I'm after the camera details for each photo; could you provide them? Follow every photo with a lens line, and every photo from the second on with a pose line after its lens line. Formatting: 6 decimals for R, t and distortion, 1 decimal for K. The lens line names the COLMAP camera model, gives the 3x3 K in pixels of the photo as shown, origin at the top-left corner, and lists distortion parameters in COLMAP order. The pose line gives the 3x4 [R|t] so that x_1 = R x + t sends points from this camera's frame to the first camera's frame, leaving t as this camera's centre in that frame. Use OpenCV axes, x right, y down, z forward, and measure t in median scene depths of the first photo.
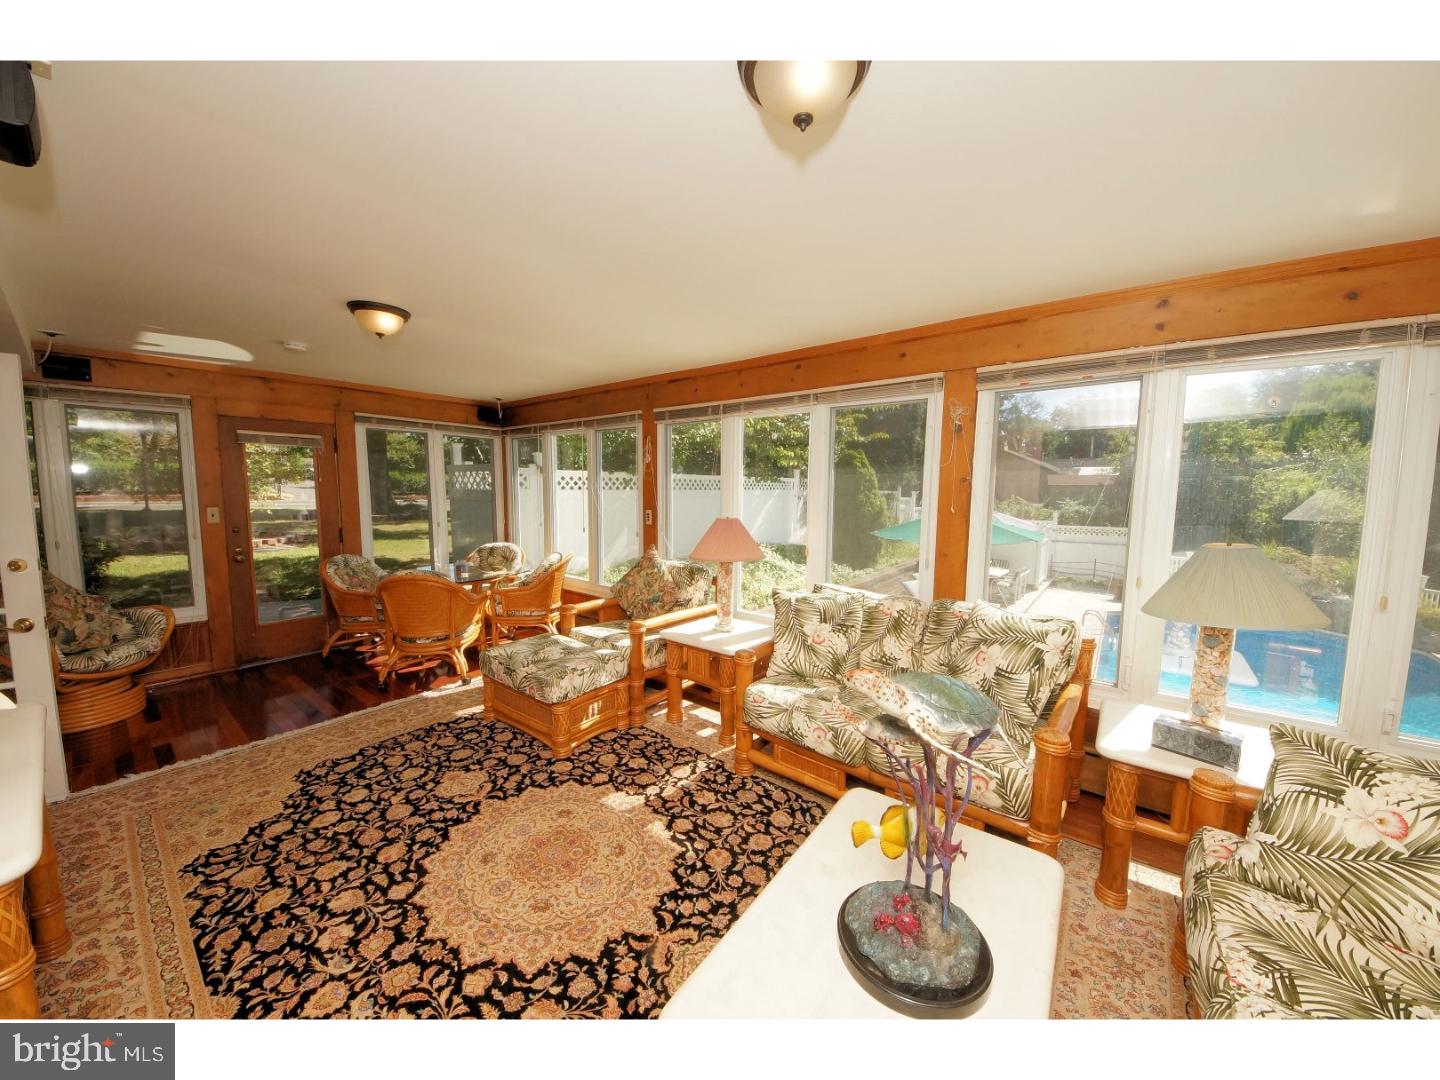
lens RADIAL K [[510.0, 0, 722.9], [0, 510.0, 532.6], [0, 0, 1]] dist [-0.000345, -0.007866]
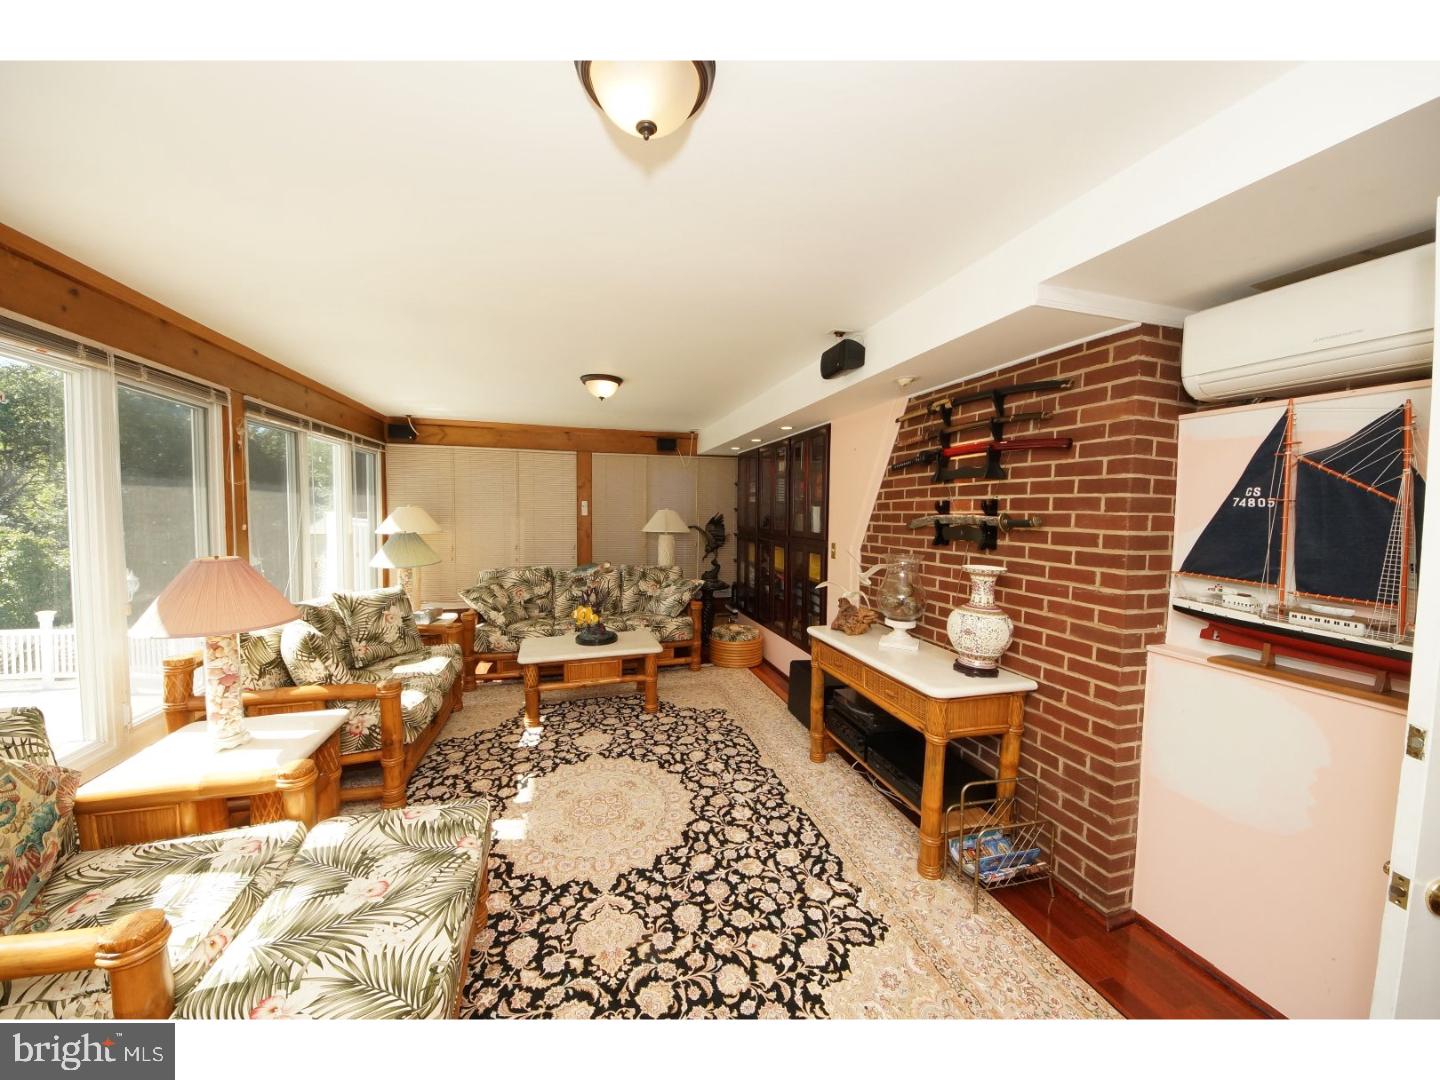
lens RADIAL K [[510.0, 0, 722.9], [0, 510.0, 532.6], [0, 0, 1]] dist [-0.000345, -0.007866]
pose [[-0.812174, -0.043865, 0.581764, -1.350380], [0.038462, 0.990974, 0.128416, -0.190284], [-0.582146, 0.126672, -0.803156, 1.845428]]
